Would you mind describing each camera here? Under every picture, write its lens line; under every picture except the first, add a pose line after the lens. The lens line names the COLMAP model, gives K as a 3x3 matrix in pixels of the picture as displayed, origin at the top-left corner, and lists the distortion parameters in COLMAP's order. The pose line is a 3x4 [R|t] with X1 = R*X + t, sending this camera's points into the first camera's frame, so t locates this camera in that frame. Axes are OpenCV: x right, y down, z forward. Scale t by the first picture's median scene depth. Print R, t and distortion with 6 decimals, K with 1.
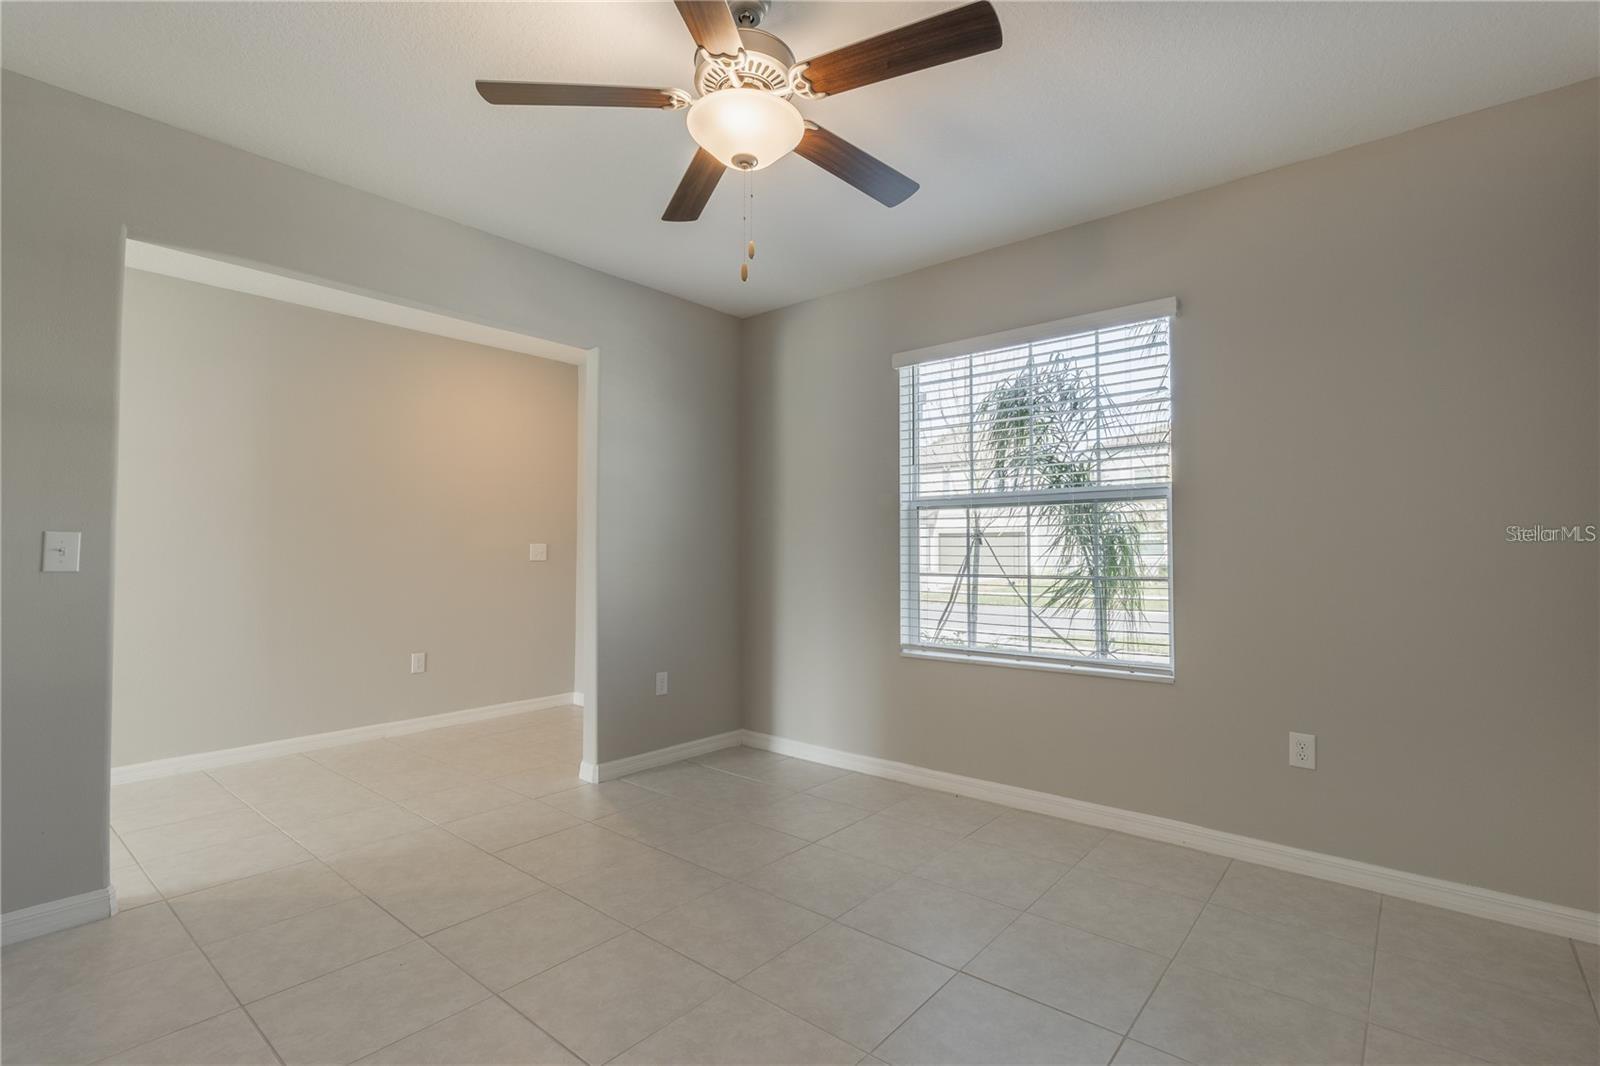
lens RADIAL K [[752.1, 0, 800.0], [0, 752.1, 533.0], [0, 0, 1]] dist [0.001069, 0.000261]
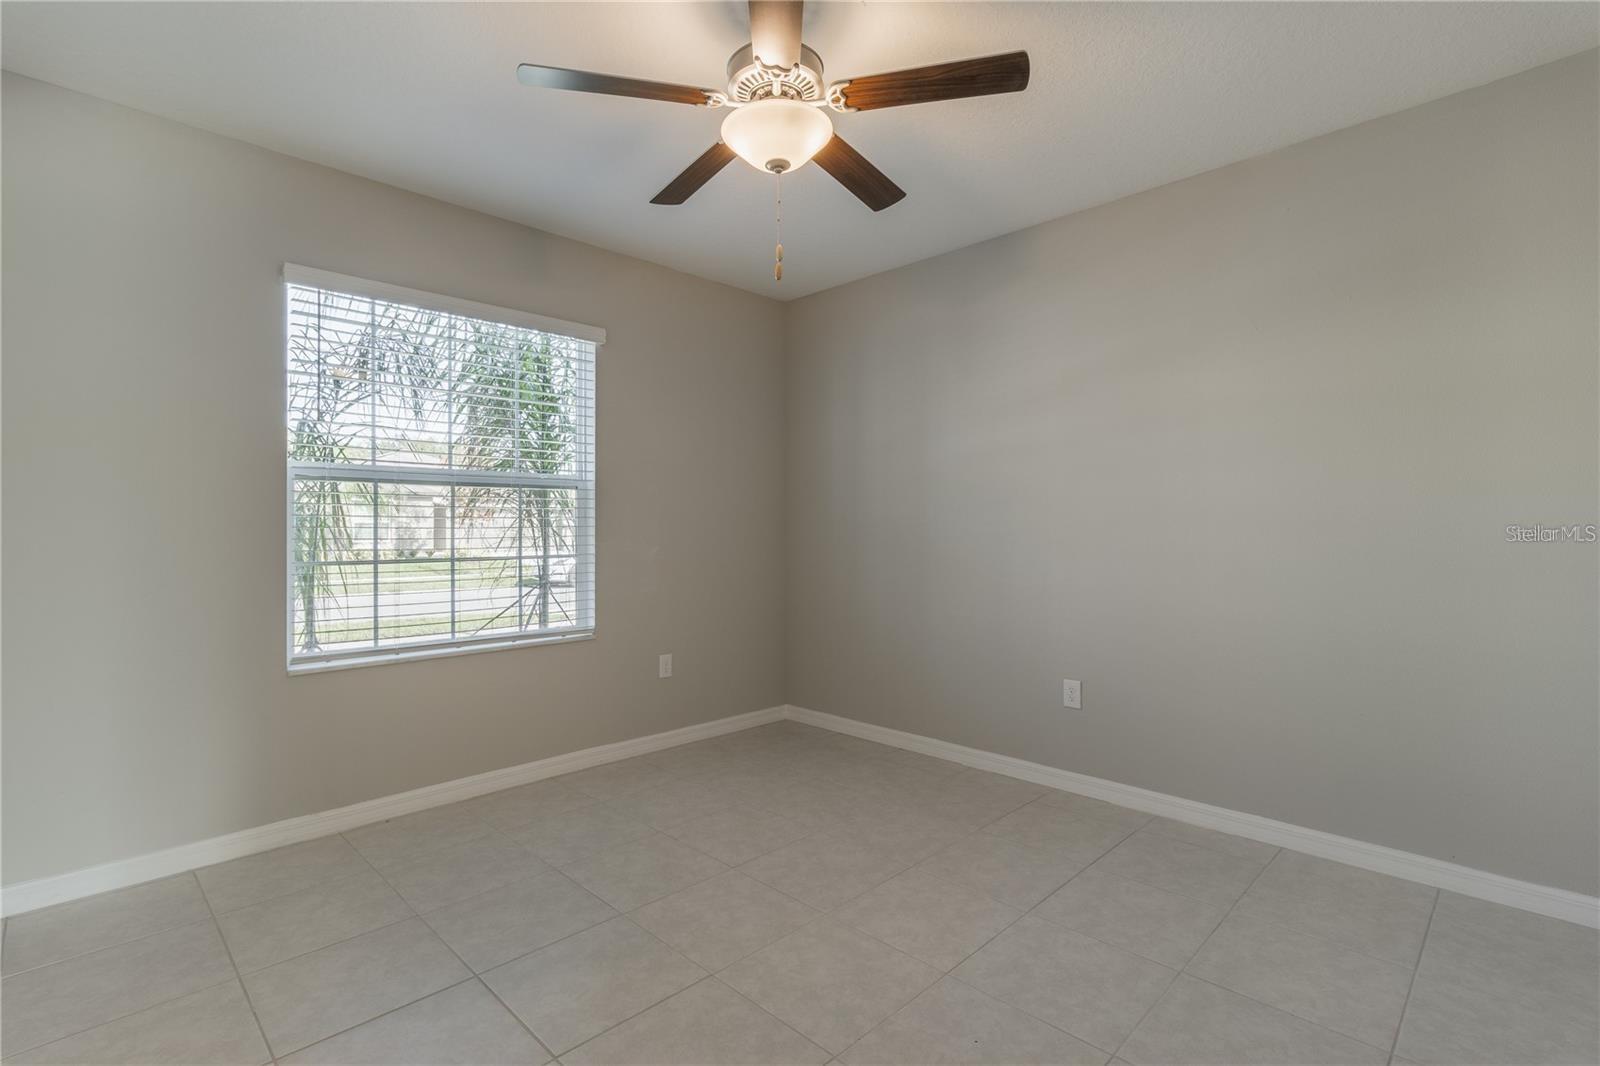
lens RADIAL K [[752.1, 0, 800.0], [0, 752.1, 533.0], [0, 0, 1]] dist [0.001069, 0.000261]
pose [[0.074589, 0.000818, 0.997214, -0.635906], [-0.015739, 0.999876, 0.000357, 0.017255], [-0.997090, -0.015722, 0.074593, 0.501728]]
